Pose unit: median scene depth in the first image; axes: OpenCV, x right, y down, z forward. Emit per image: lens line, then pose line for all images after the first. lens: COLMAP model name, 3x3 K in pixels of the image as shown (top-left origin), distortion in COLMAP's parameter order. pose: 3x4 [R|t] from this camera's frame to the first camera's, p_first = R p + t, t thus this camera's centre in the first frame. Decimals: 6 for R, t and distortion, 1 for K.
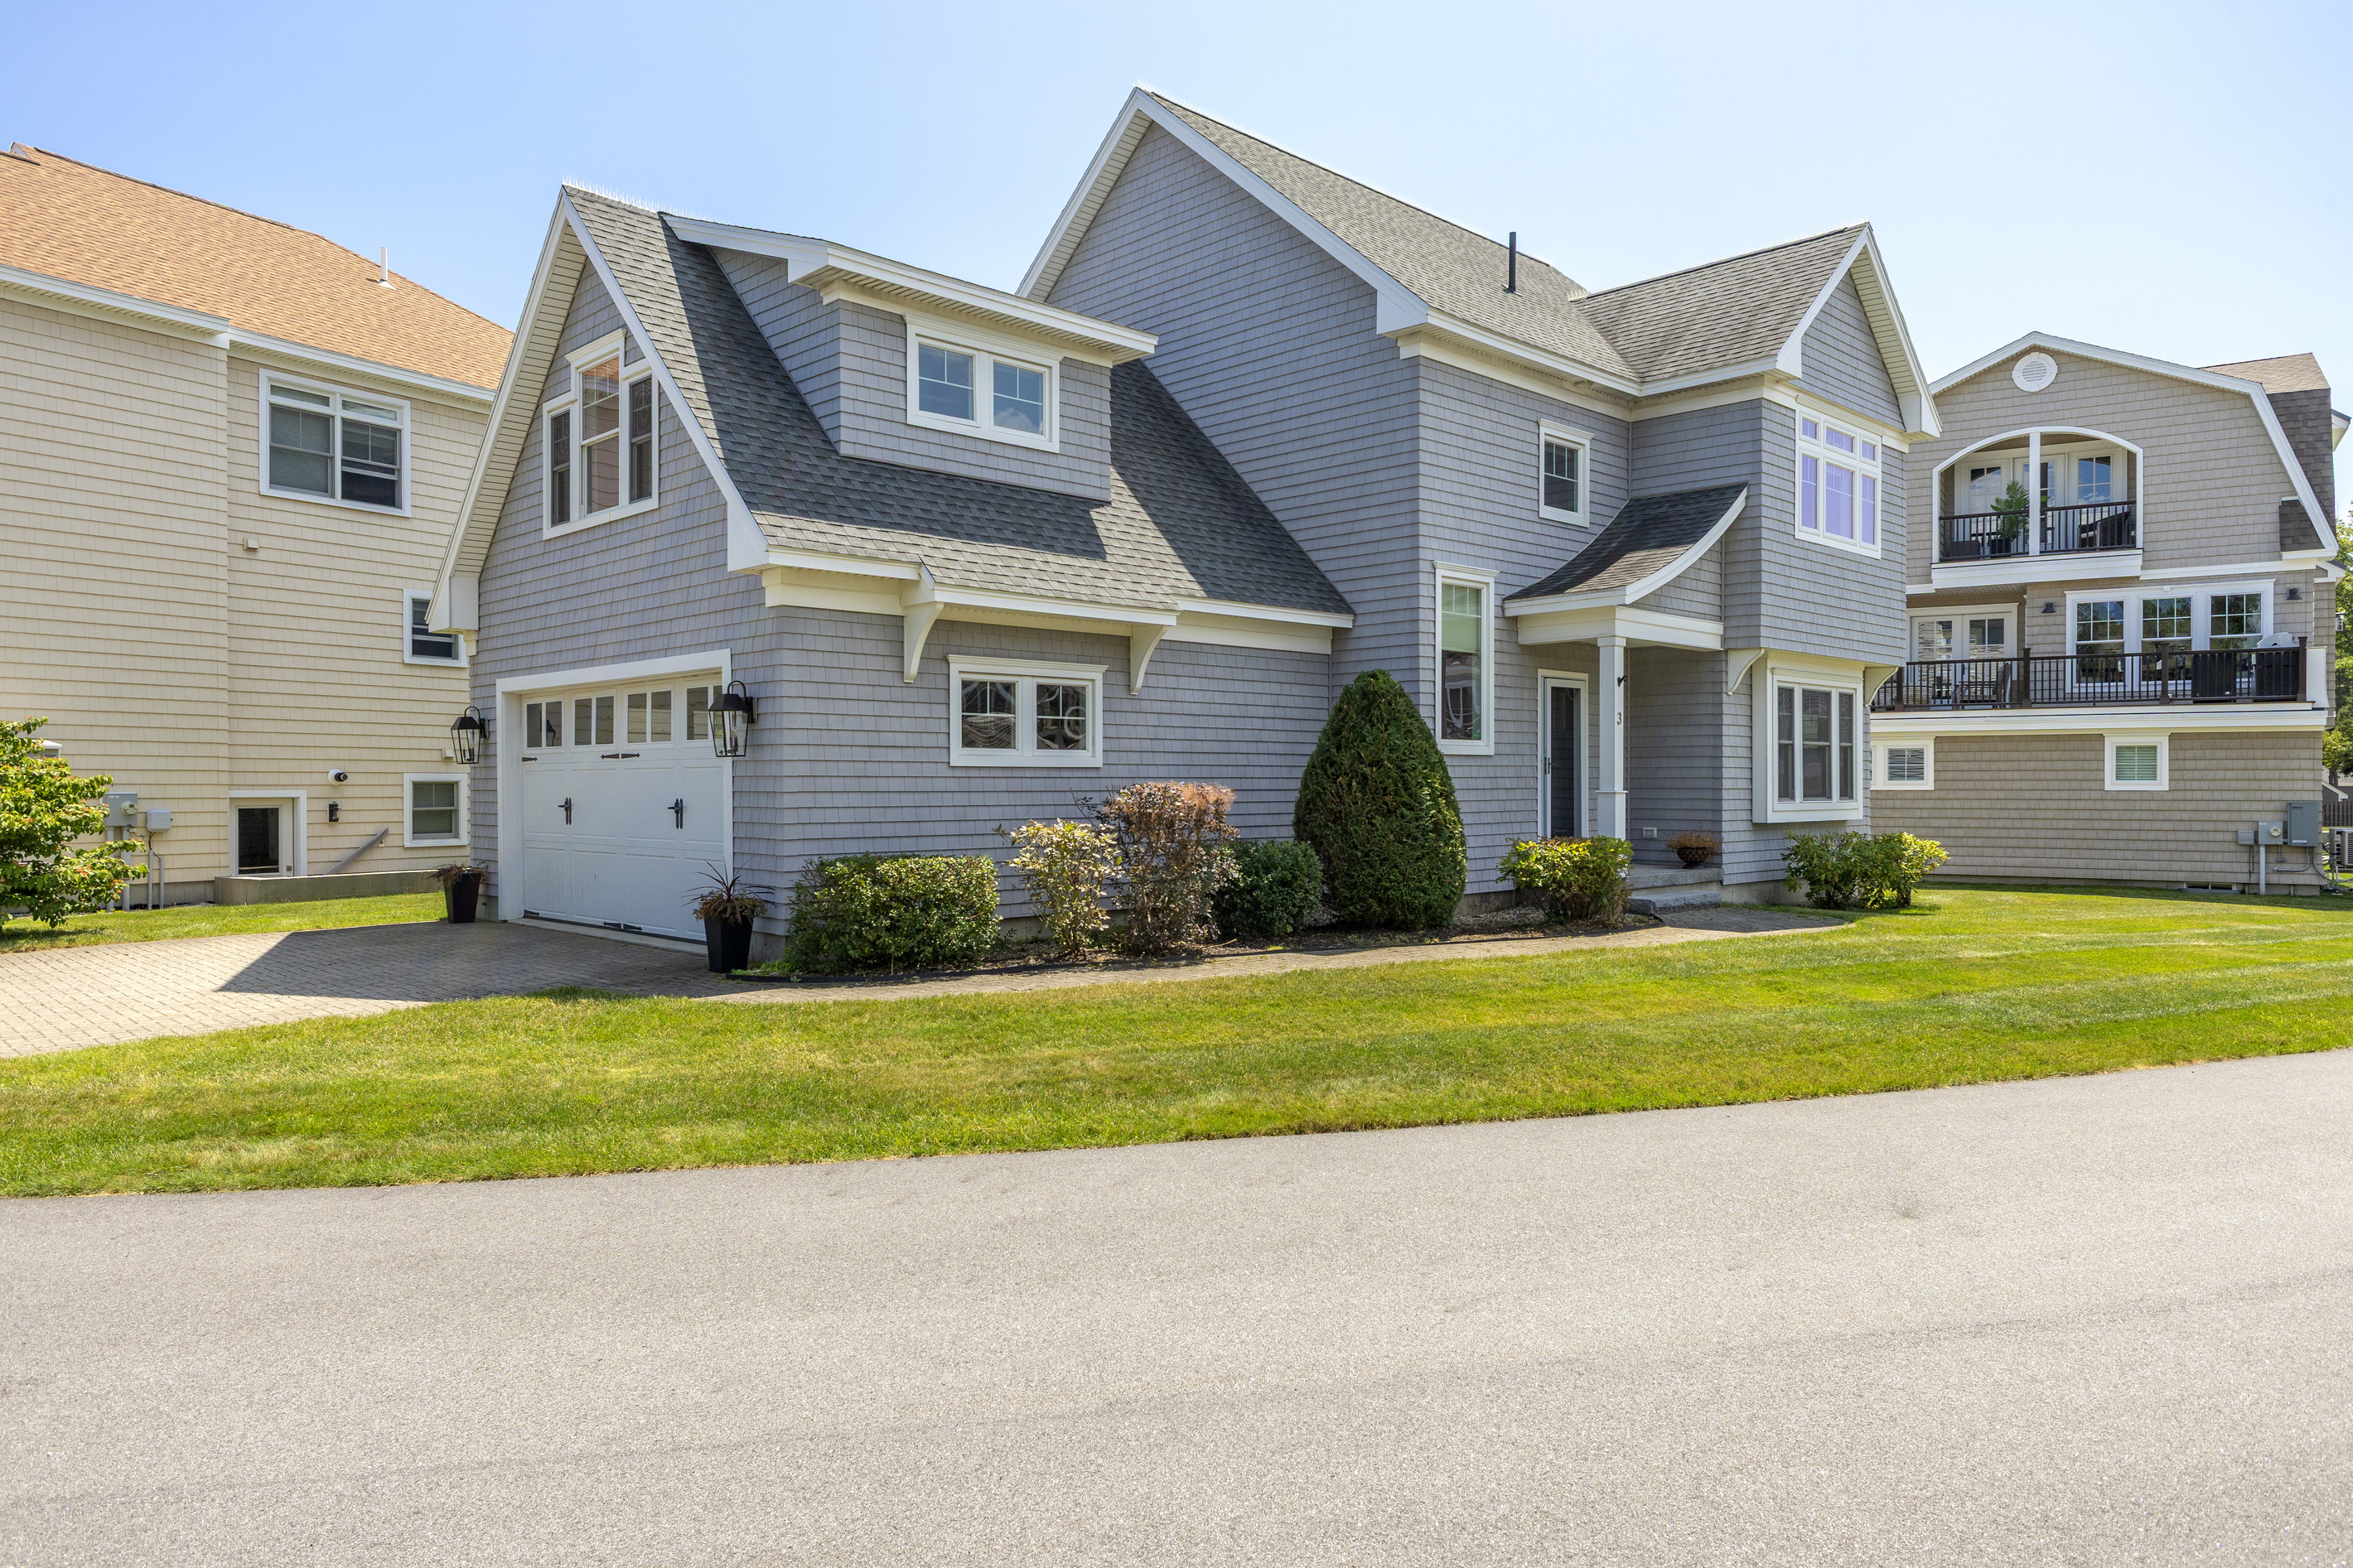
lens RADIAL K [[1559.0, 0, 1178.5], [0, 1559.0, 788.3], [0, 0, 1]] dist [0.058405, 0.001253]
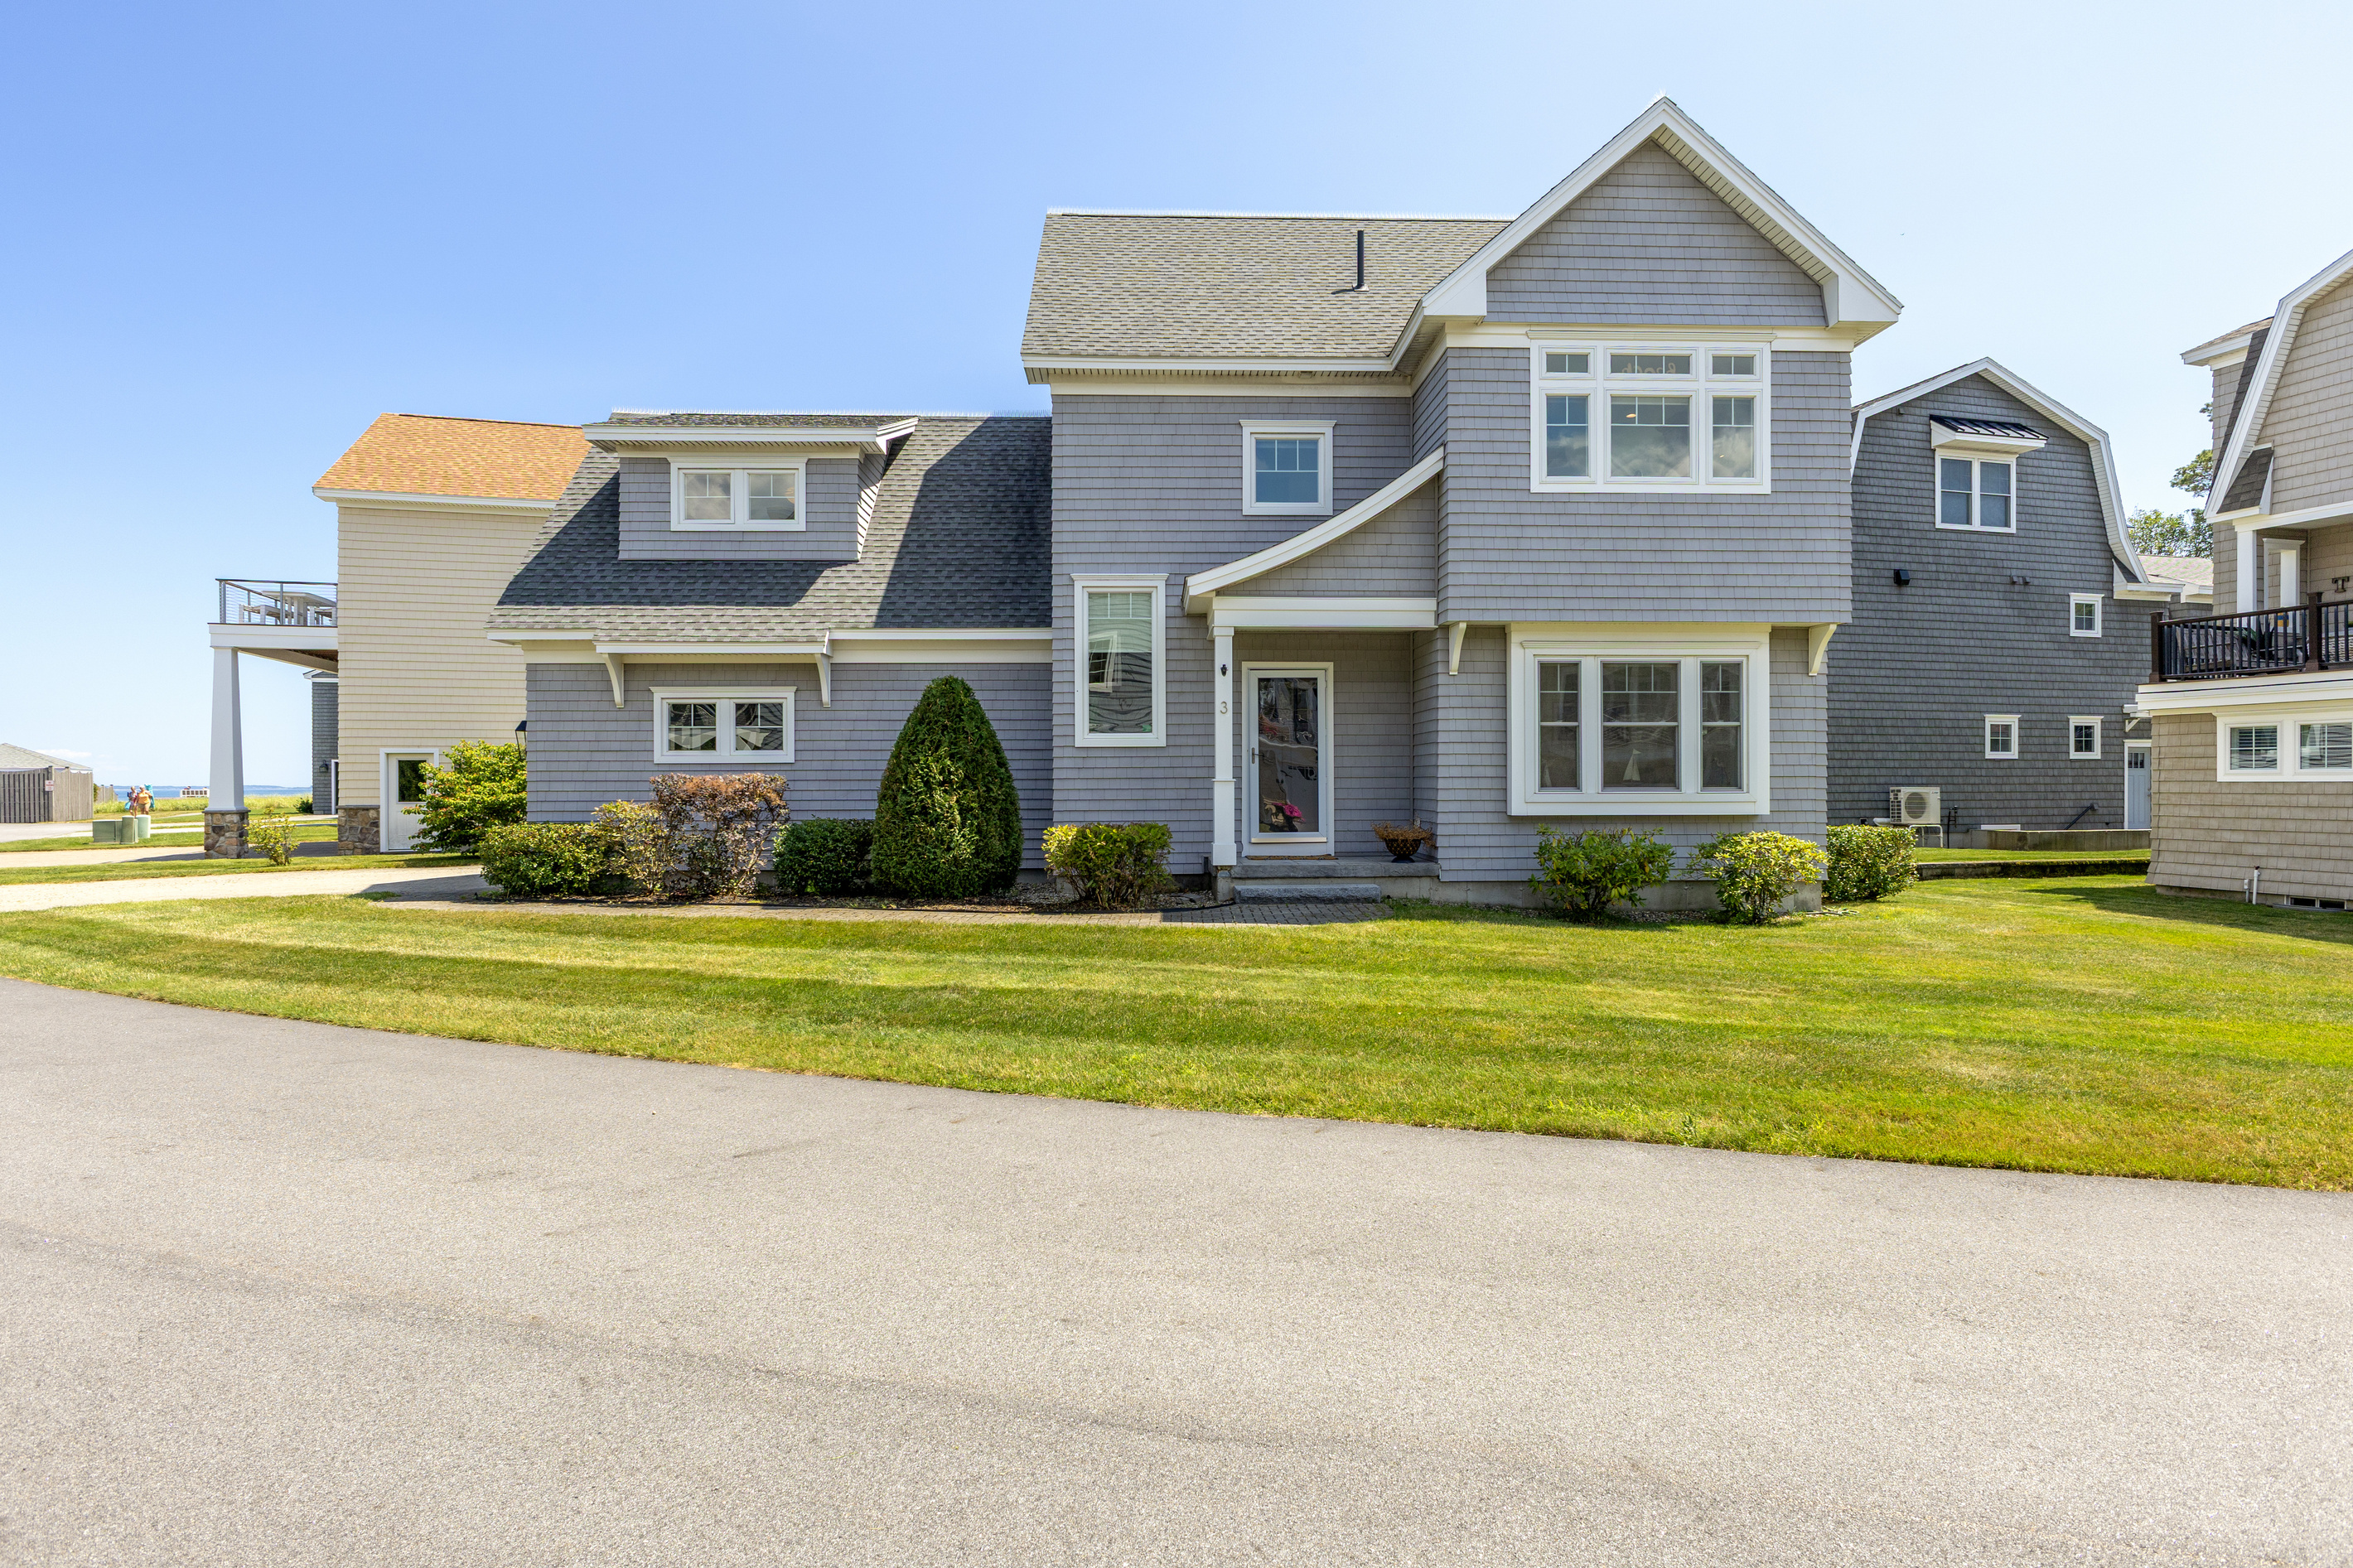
lens RADIAL K [[1191.7, 0, 1174.6], [0, 1191.7, 785.2], [0, 0, 1]] dist [-0.013985, -0.000389]
pose [[0.741671, -0.006080, -0.670736, 0.869382], [0.000321, 0.999962, -0.008710, 0.014072], [0.670764, 0.006245, 0.741645, 0.469060]]
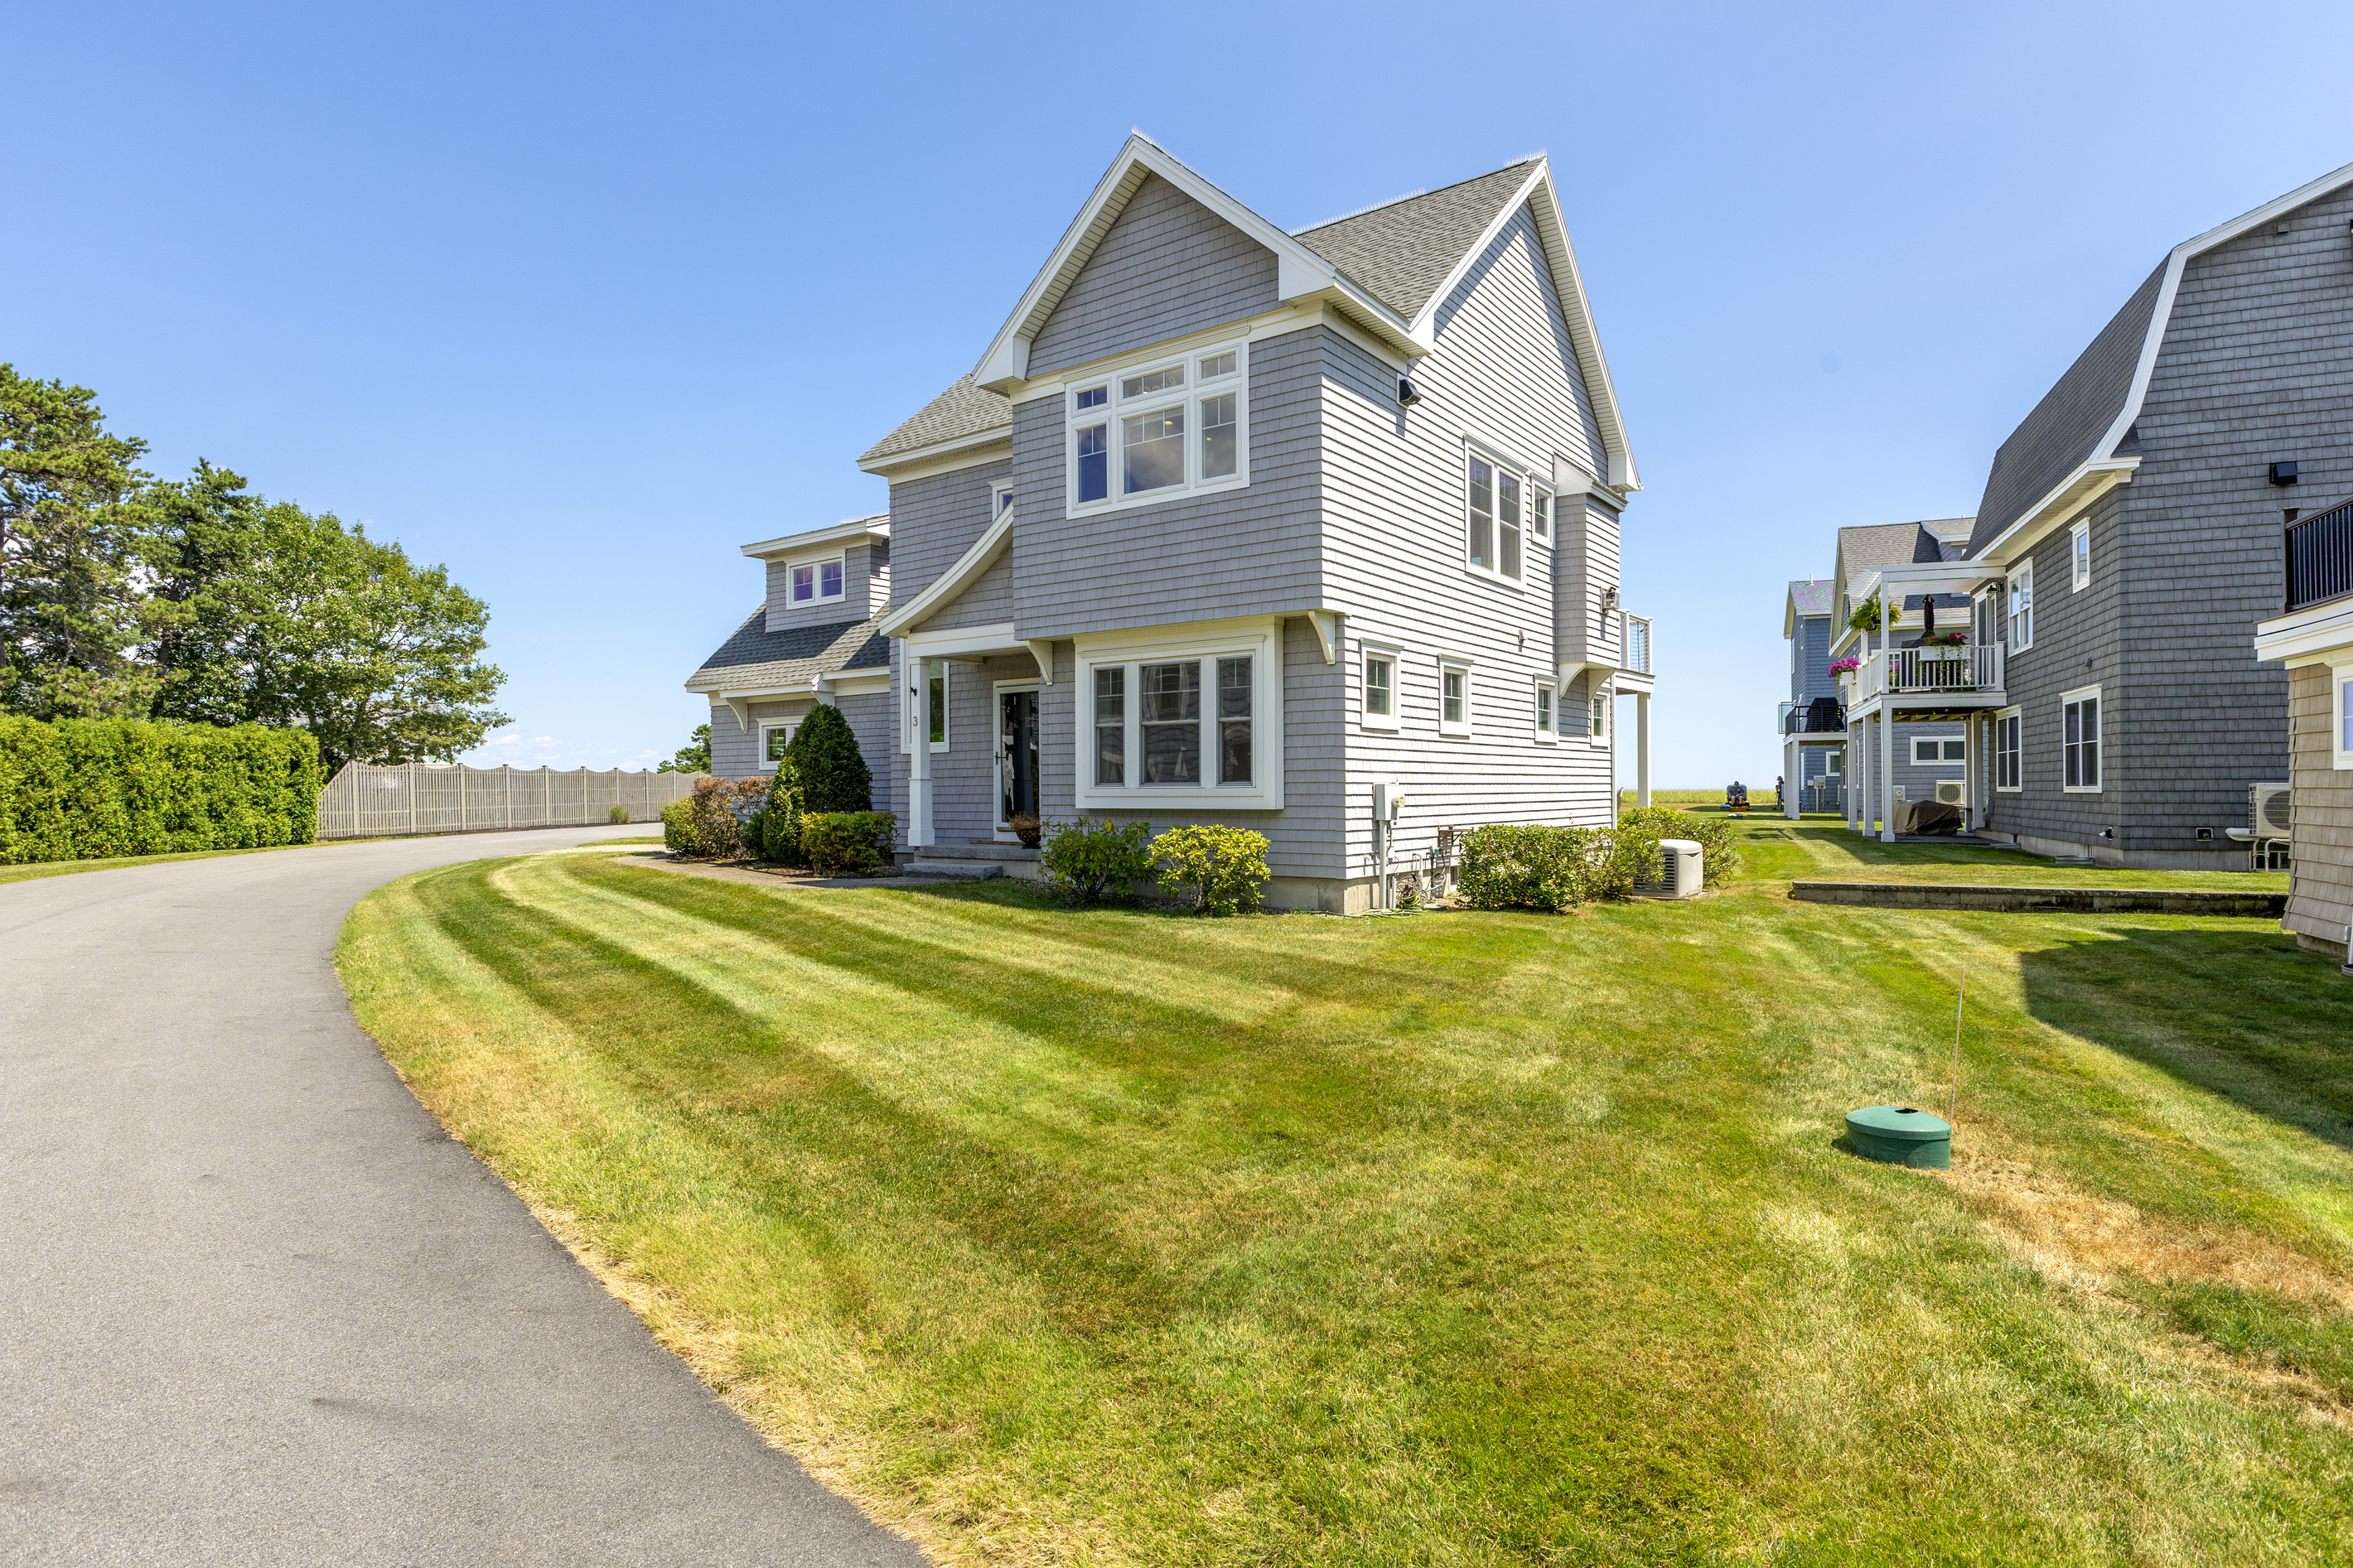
lens RADIAL K [[1191.7, 0, 1181.2], [0, 1191.7, 778.7], [0, 0, 1]] dist [-0.013985, -0.000389]
pose [[0.177103, -0.014757, -0.984082, 1.433083], [-0.003947, 0.999869, -0.015704, 0.019681], [0.984184, 0.006666, 0.177022, 1.178850]]
